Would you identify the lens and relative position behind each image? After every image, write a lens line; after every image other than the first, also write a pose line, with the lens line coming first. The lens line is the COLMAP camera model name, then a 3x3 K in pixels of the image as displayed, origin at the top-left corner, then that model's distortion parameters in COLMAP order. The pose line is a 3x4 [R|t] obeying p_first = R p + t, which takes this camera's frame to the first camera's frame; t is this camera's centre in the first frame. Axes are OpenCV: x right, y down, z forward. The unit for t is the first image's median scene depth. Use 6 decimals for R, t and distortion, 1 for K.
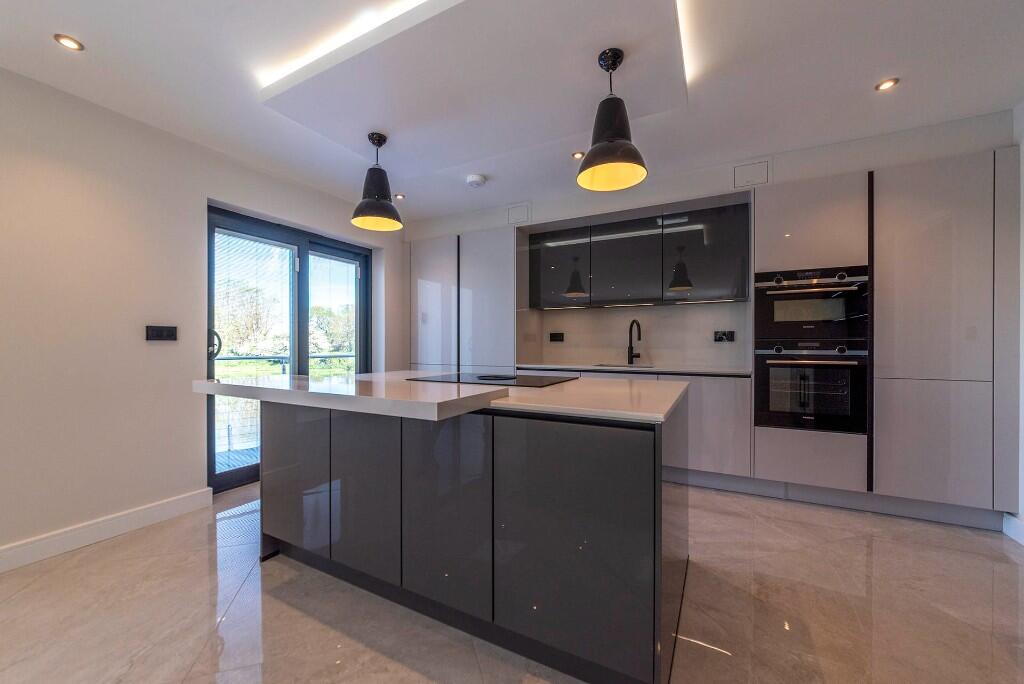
lens RADIAL K [[384.3, 0, 512.1], [0, 384.3, 343.7], [0, 0, 1]] dist [-0.006987, 0.000273]
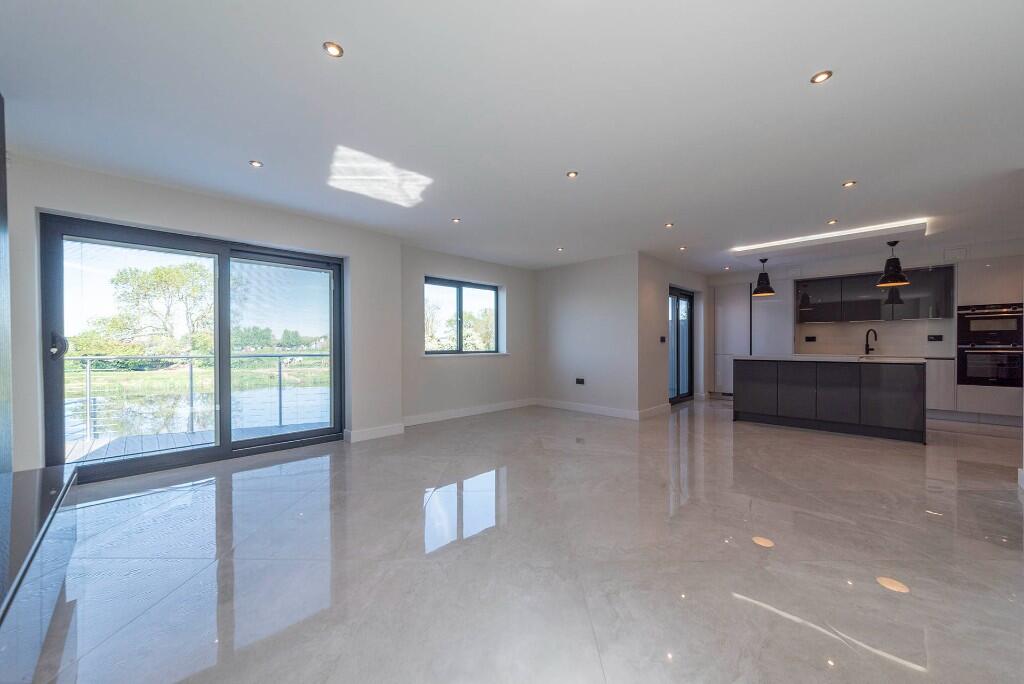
lens RADIAL K [[384.3, 0, 515.3], [0, 384.3, 344.2], [0, 0, 1]] dist [-0.006987, 0.000273]
pose [[0.955755, -0.004793, -0.294125, -0.917395], [0.005378, 0.999985, 0.001179, -0.003896], [0.294115, -0.002709, 0.955766, -1.467160]]
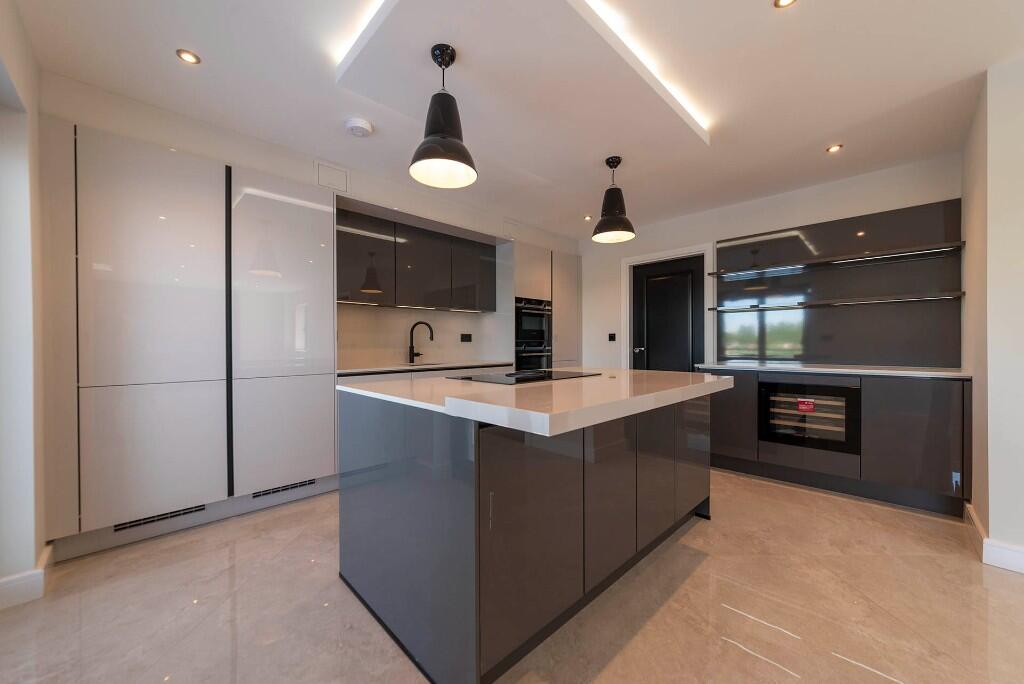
lens RADIAL K [[384.3, 0, 514.6], [0, 384.3, 343.8], [0, 0, 1]] dist [-0.006987, 0.000273]
pose [[0.305386, -0.000142, 0.952229, -0.788164], [0.004842, 0.999987, -0.001404, 0.004564], [-0.952216, 0.005039, 0.305383, 0.524067]]
